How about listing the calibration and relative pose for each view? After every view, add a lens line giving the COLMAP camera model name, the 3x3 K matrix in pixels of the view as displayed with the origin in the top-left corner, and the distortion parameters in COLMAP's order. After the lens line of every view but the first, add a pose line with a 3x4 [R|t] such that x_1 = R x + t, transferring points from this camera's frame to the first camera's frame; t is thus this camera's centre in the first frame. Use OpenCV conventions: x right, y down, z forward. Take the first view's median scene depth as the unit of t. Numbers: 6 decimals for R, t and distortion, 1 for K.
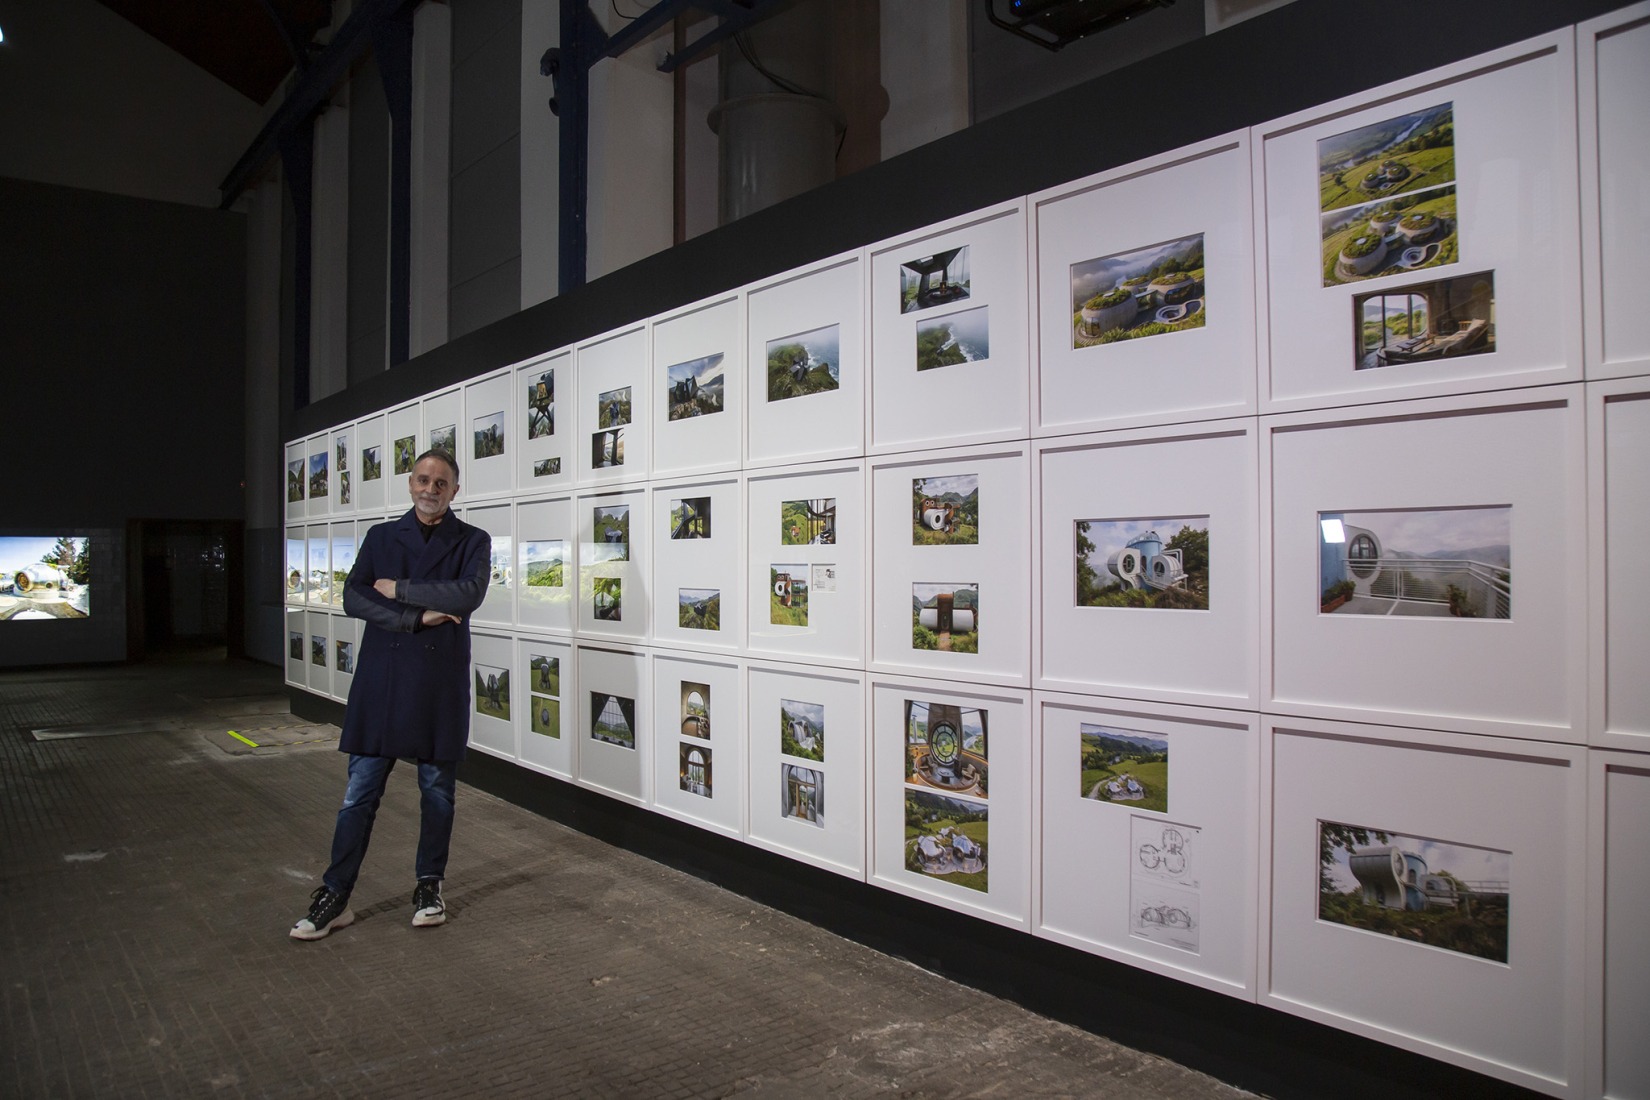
lens RADIAL K [[1147.8, 0, 860.4], [0, 1147.8, 540.9], [0, 0, 1]] dist [-0.094642, 0.045108]
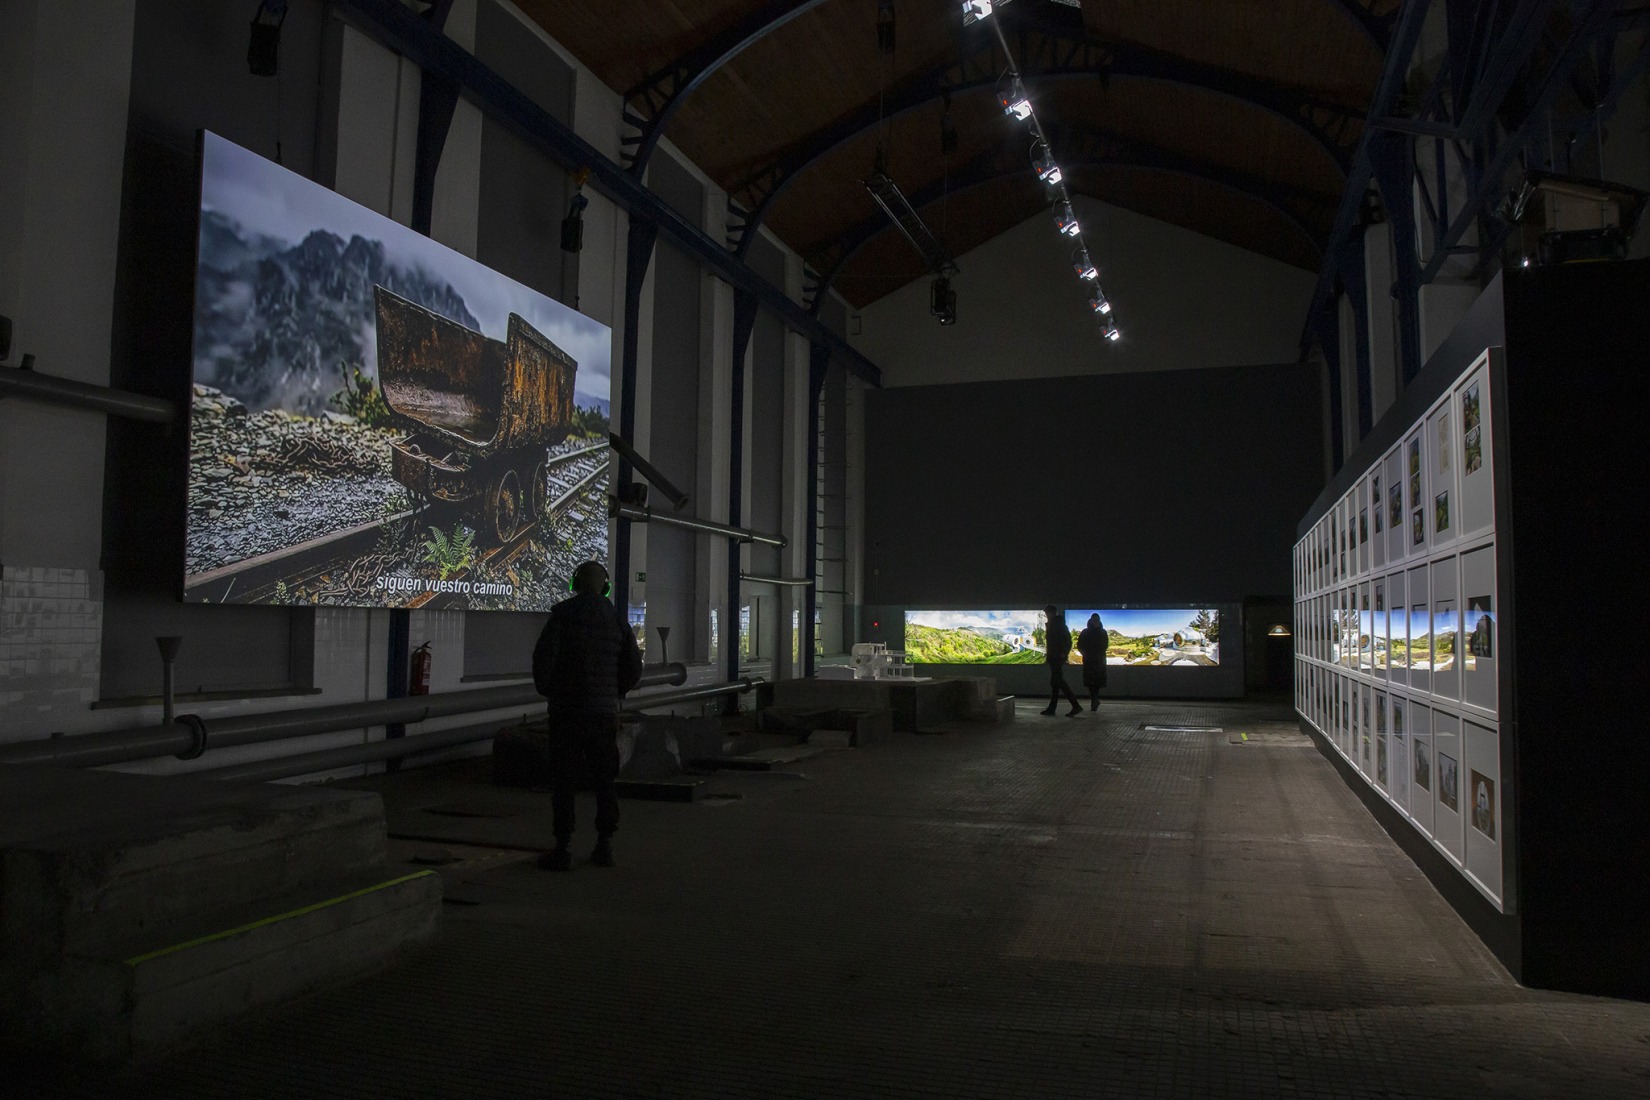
lens RADIAL K [[1147.8, 0, 816.4], [0, 1147.8, 539.9], [0, 0, 1]] dist [-0.094642, 0.045108]
pose [[0.518474, -0.054097, -0.853380, 1.949823], [0.005237, 0.998179, -0.060094, -0.050838], [0.855077, 0.026688, 0.517814, -1.358714]]
